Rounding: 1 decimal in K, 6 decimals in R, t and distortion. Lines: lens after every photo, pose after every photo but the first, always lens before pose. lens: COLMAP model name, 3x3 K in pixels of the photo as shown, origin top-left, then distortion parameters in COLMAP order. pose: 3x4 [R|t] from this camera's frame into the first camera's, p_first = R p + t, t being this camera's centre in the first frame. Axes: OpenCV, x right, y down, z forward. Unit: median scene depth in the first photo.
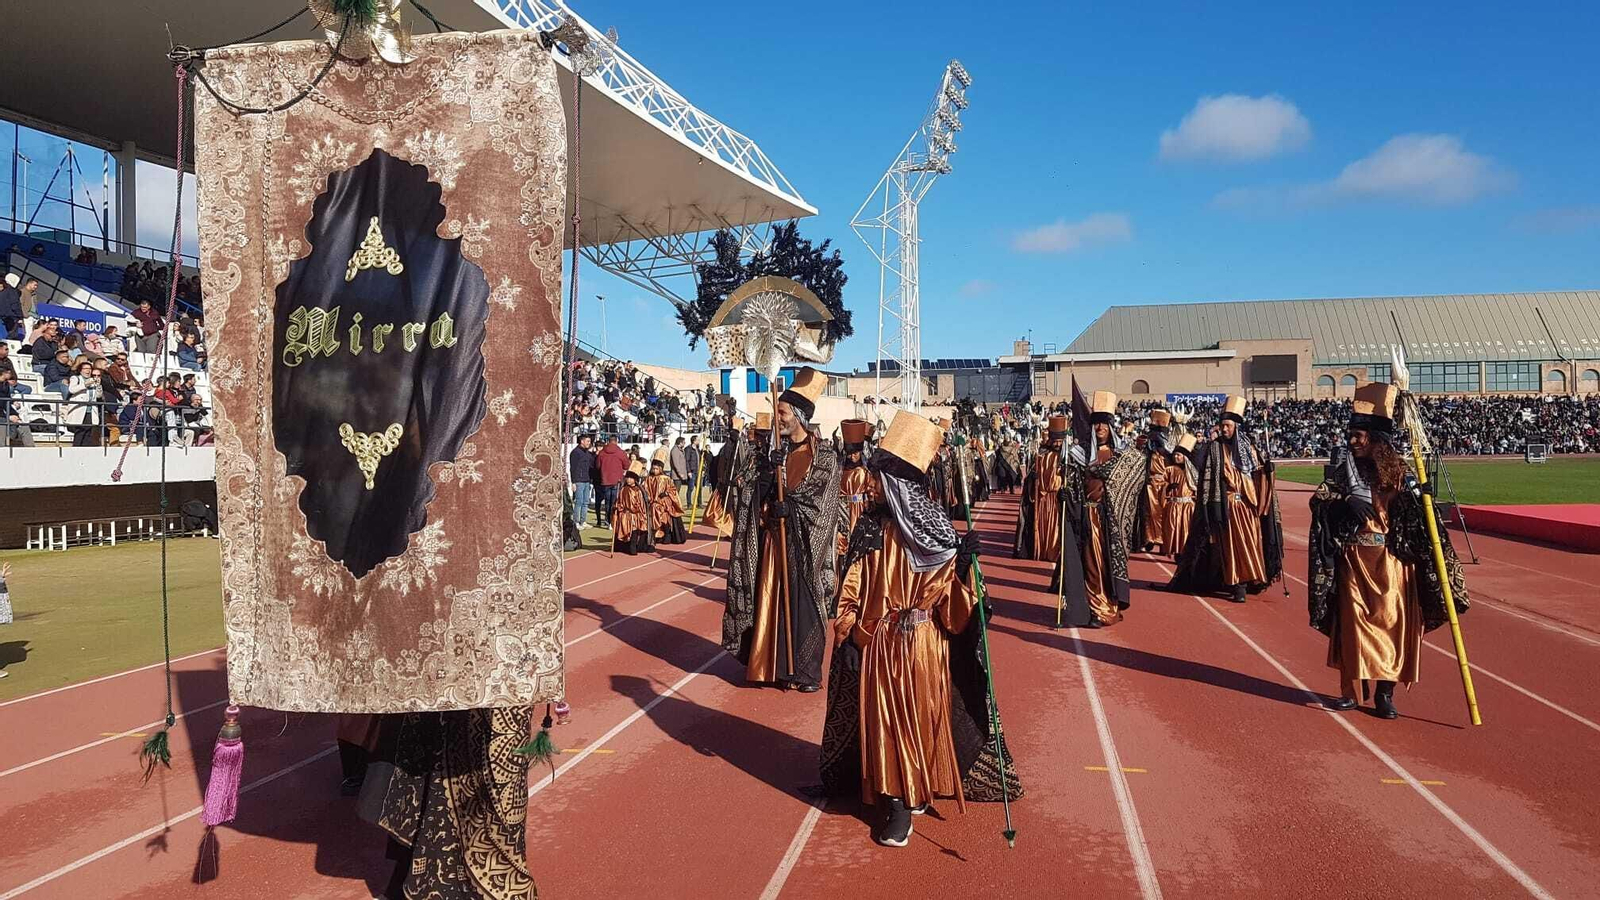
lens RADIAL K [[1250.2, 0, 800.0], [0, 1250.2, 450.0], [0, 0, 1]] dist [0.048999, -0.093446]
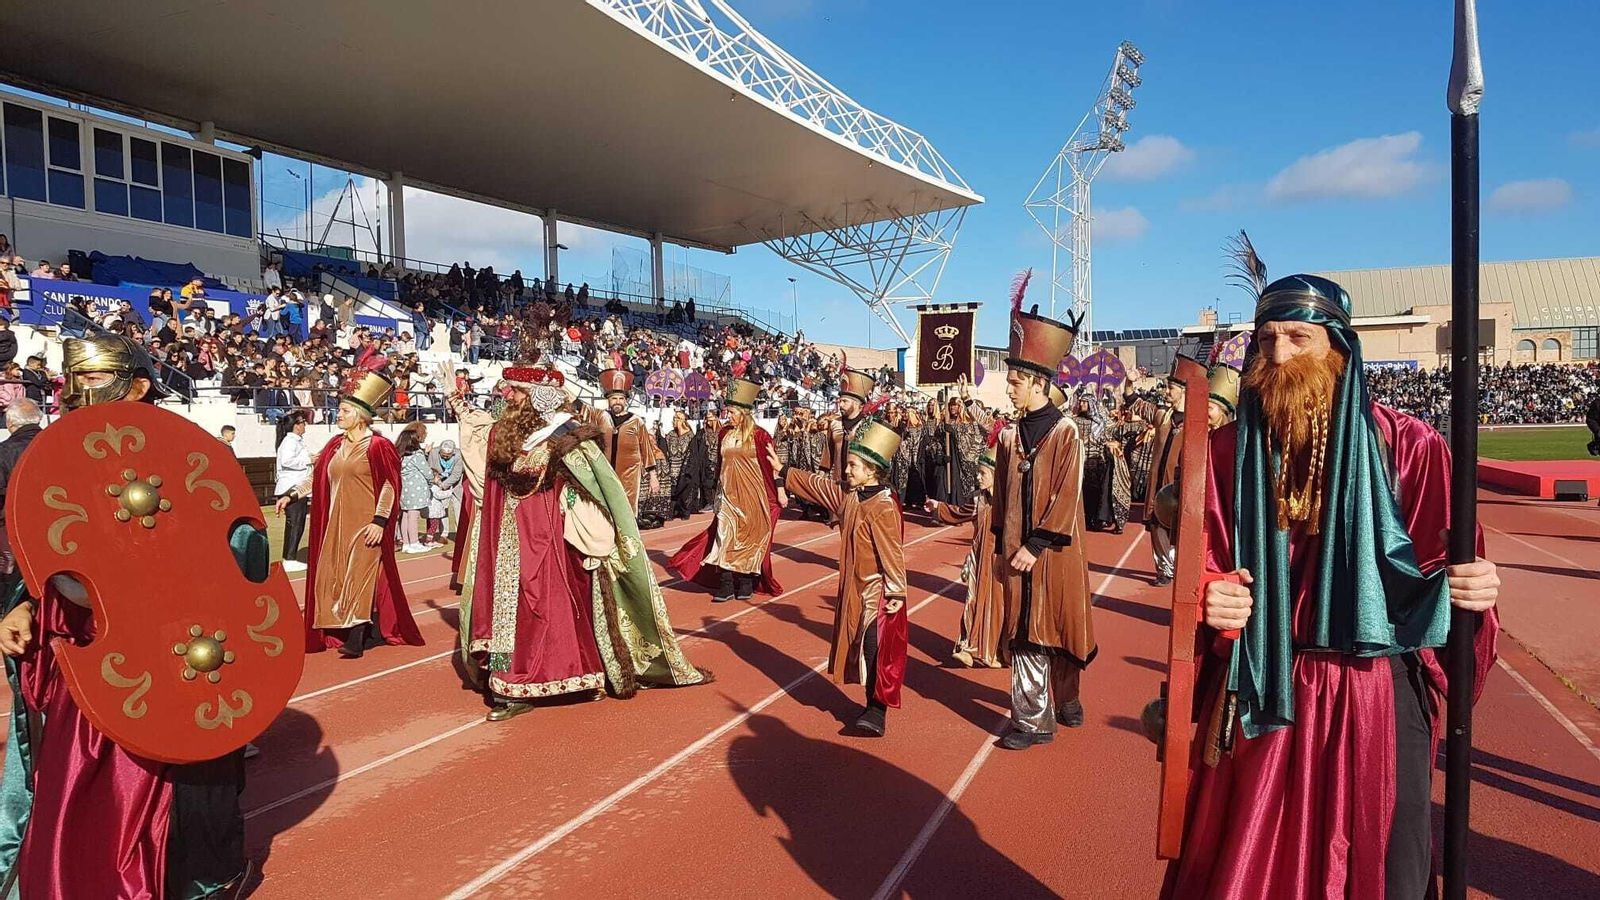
lens RADIAL K [[1234.9, 0, 792.1], [0, 1234.9, 475.6], [0, 0, 1]] dist [0.108984, -0.209344]
pose [[0.986778, -0.002841, -0.162051, 0.017642], [0.009650, 0.999103, 0.041243, 0.000623], [0.161789, -0.042261, 0.985920, -0.067096]]
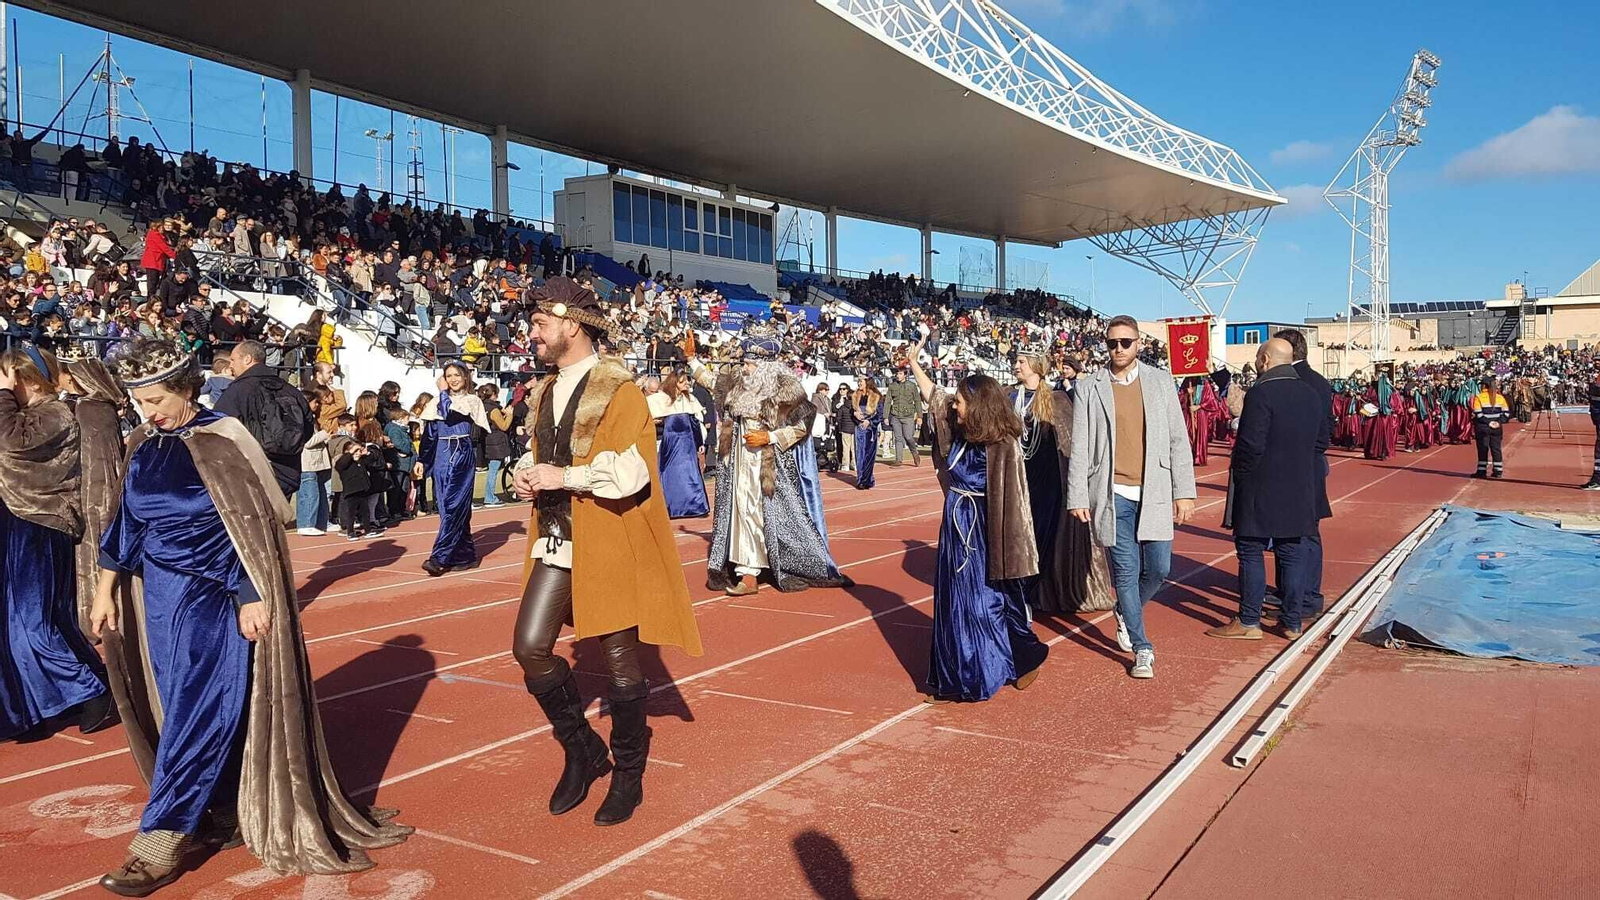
lens RADIAL K [[1254.3, 0, 756.8], [0, 1254.3, 447.5], [0, 0, 1]] dist [-0.000544, -0.011903]
pose [[0.921523, 0.012455, -0.388125, 0.011077], [0.003295, 0.999199, 0.039888, 0.004118], [0.388311, -0.038036, 0.920743, -0.286173]]
